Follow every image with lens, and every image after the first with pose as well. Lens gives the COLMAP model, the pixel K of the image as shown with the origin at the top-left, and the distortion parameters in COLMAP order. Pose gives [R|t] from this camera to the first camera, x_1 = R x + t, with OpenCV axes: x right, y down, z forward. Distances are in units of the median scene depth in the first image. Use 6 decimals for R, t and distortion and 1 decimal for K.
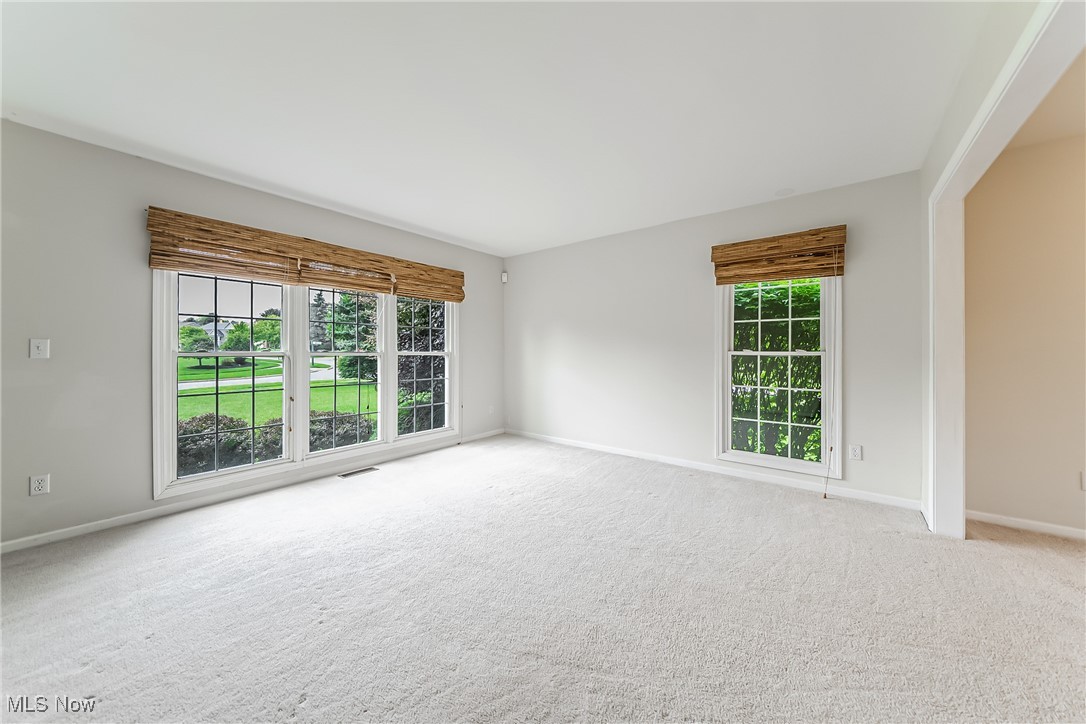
lens RADIAL K [[375.2, 0, 541.7], [0, 375.2, 353.5], [0, 0, 1]] dist [-0.004470, 0.000067]
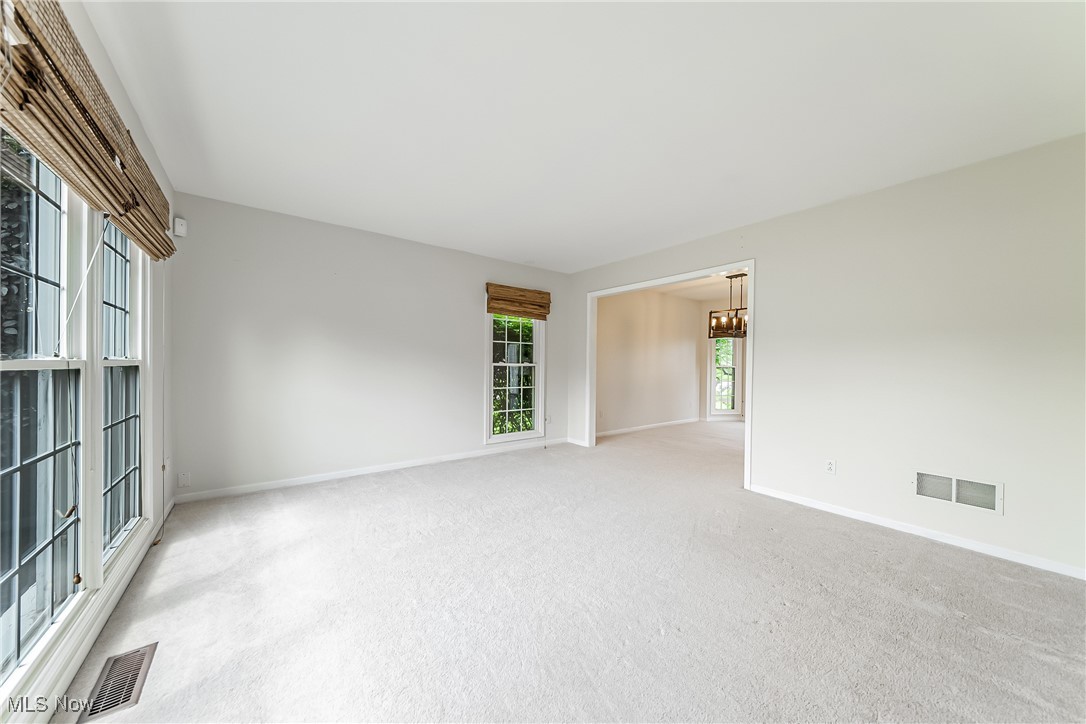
lens RADIAL K [[375.2, 0, 542.9], [0, 375.2, 363.9], [0, 0, 1]] dist [-0.004470, 0.000067]
pose [[0.229132, -0.007494, 0.973367, -0.848220], [-0.019591, 0.999732, 0.012309, -0.024504], [-0.973198, -0.021890, 0.228924, 0.557959]]
